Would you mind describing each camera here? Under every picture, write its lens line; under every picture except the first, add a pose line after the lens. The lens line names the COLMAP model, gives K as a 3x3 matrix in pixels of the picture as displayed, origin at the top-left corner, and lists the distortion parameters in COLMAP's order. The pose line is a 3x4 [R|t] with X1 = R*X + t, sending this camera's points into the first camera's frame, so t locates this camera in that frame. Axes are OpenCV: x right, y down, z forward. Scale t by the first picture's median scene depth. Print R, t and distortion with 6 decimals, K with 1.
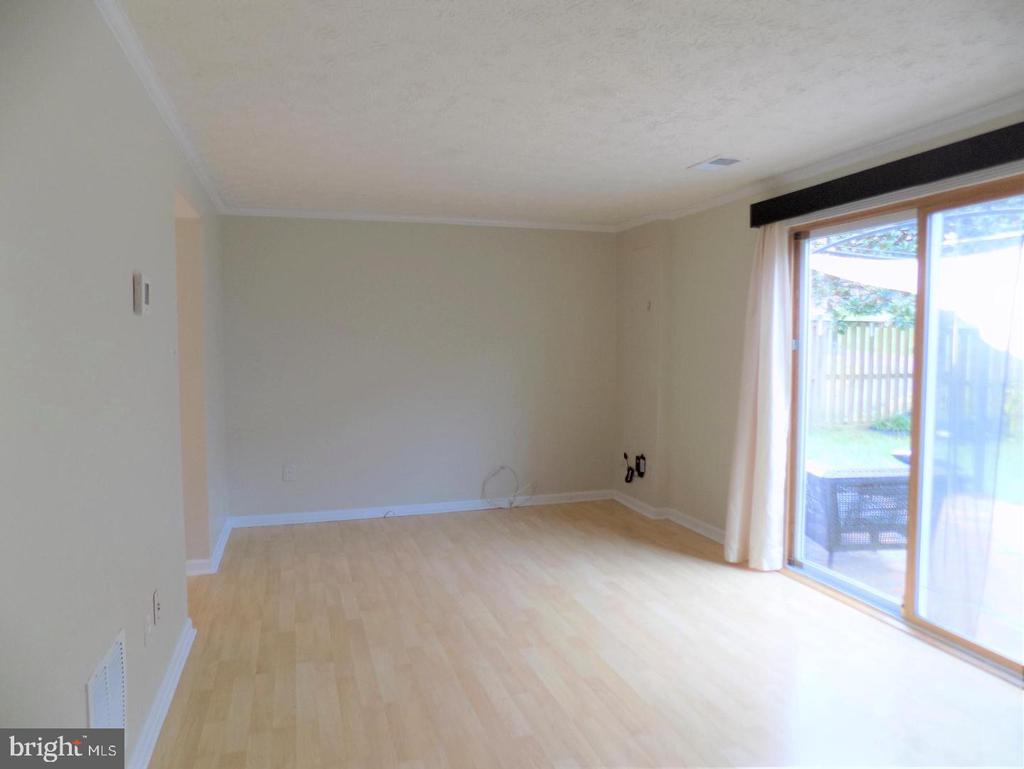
lens RADIAL K [[692.3, 0, 516.2], [0, 692.3, 379.1], [0, 0, 1]] dist [-0.067065, 0.061962]
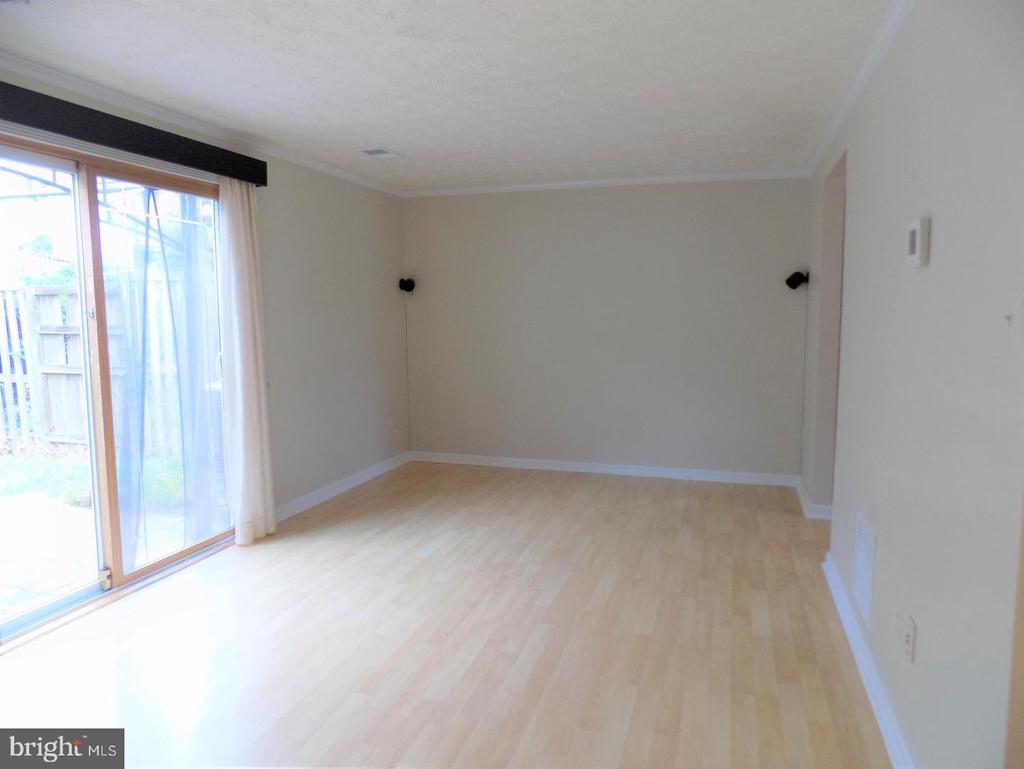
lens RADIAL K [[692.3, 0, 516.2], [0, 692.3, 379.1], [0, 0, 1]] dist [-0.067065, 0.061962]
pose [[-0.817976, -0.054534, 0.572662, -0.539960], [0.034614, 0.989027, 0.143626, -0.080873], [-0.574210, 0.137305, -0.807112, 1.694415]]
